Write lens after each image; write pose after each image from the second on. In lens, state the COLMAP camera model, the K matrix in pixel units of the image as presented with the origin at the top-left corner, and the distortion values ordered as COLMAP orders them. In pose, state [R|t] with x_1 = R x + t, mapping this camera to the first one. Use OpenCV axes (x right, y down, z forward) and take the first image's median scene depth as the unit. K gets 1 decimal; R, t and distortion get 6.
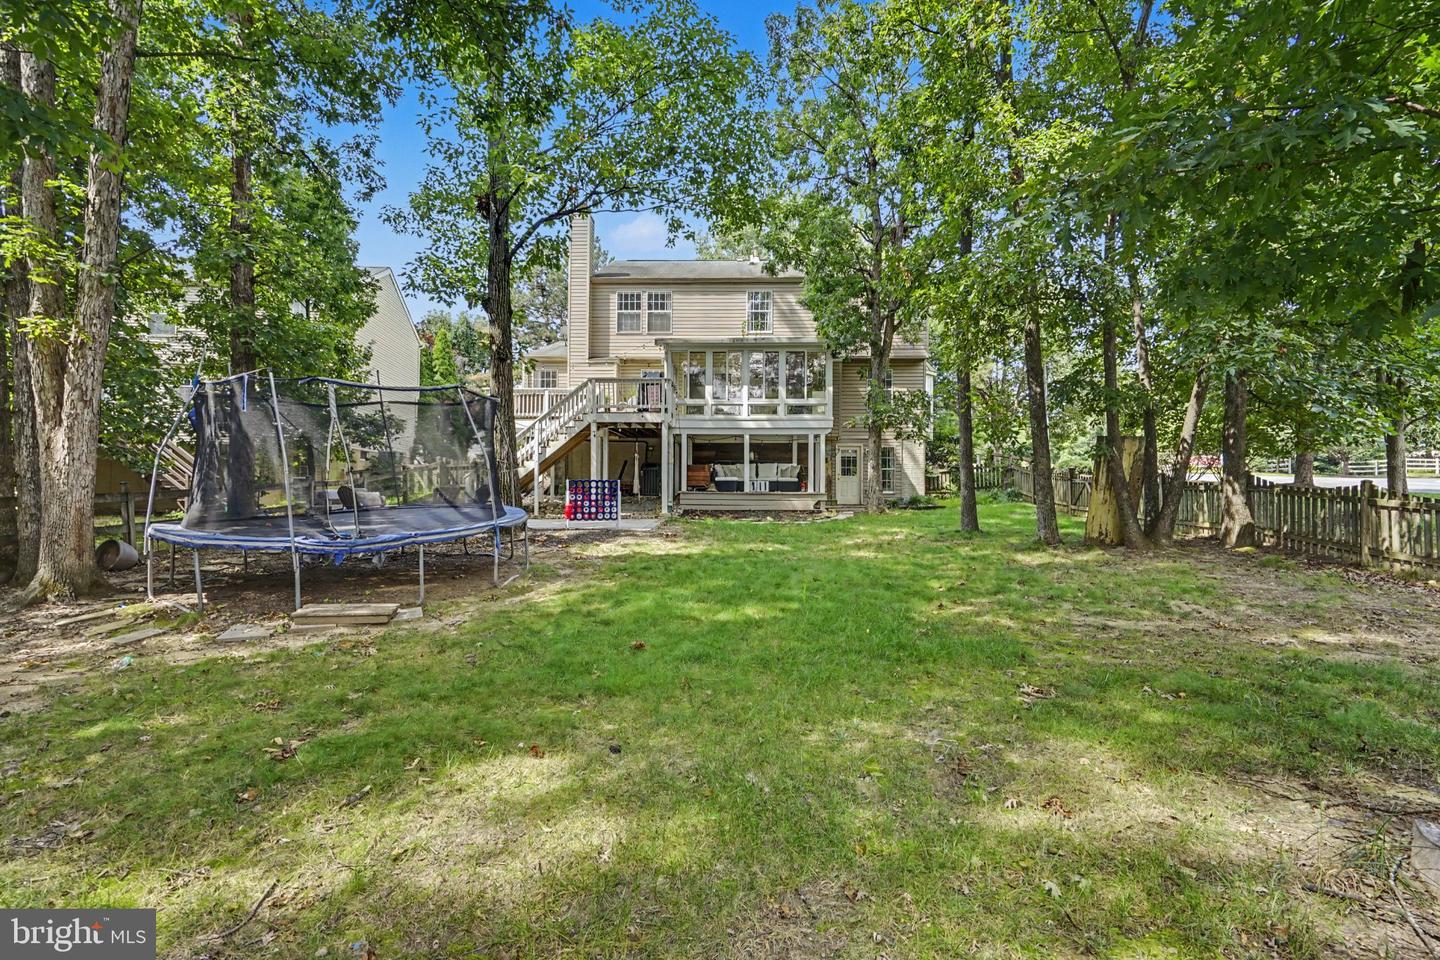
lens RADIAL K [[671.8, 0, 713.4], [0, 671.8, 481.5], [0, 0, 1]] dist [-0.000294, -0.000214]
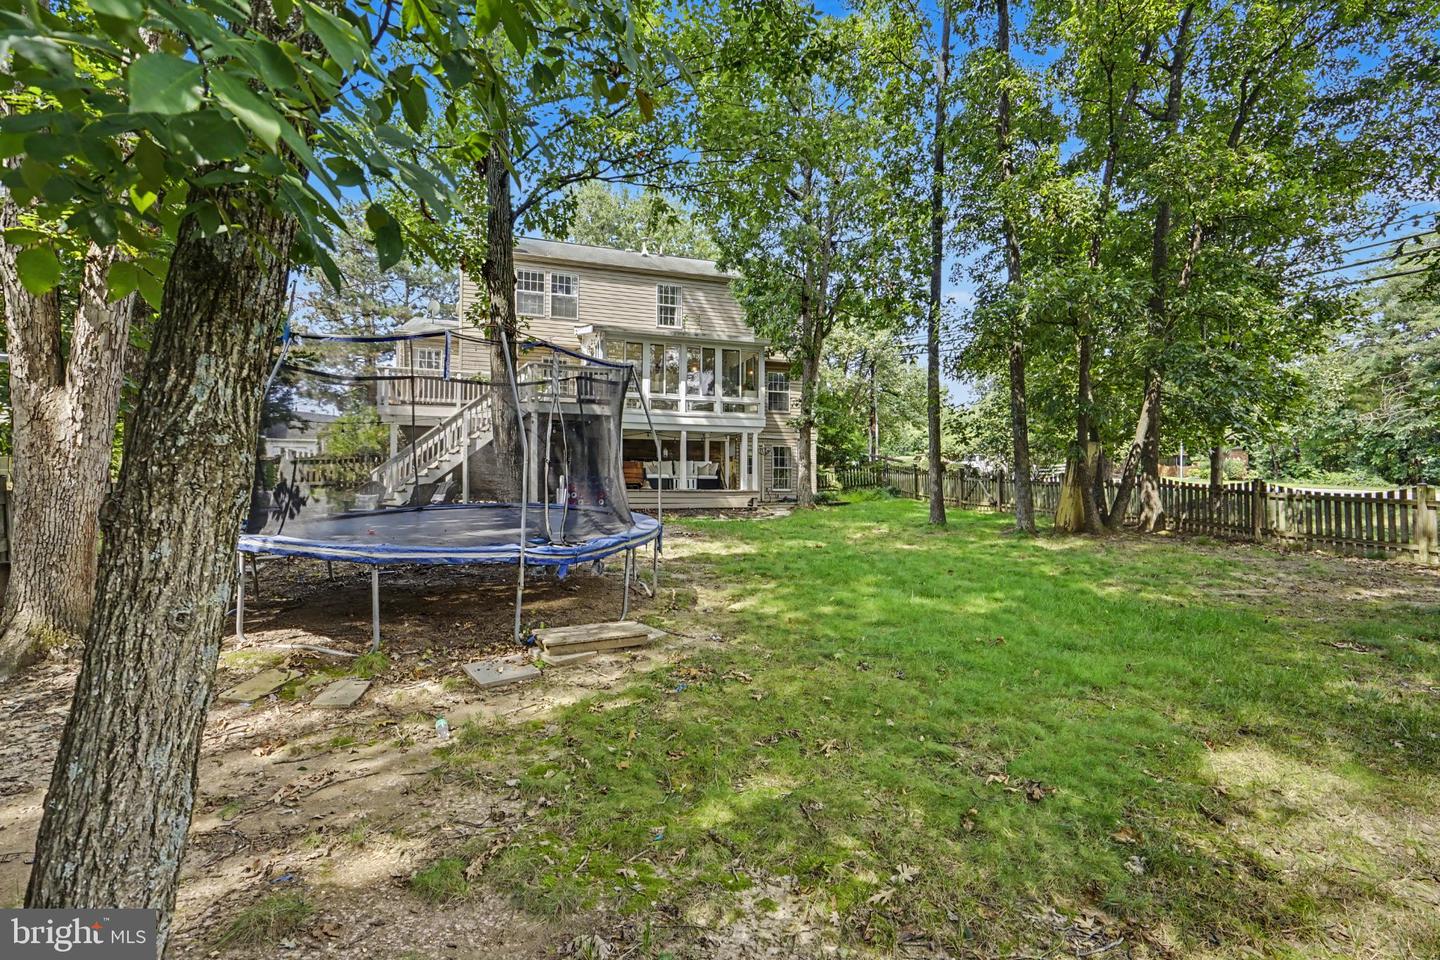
lens RADIAL K [[671.8, 0, 717.0], [0, 671.8, 480.3], [0, 0, 1]] dist [-0.000294, -0.000214]
pose [[0.928587, 0.002845, 0.371104, -0.277985], [-0.002555, 0.999996, -0.001272, 0.003013], [-0.371107, 0.000233, 0.928590, 0.075857]]
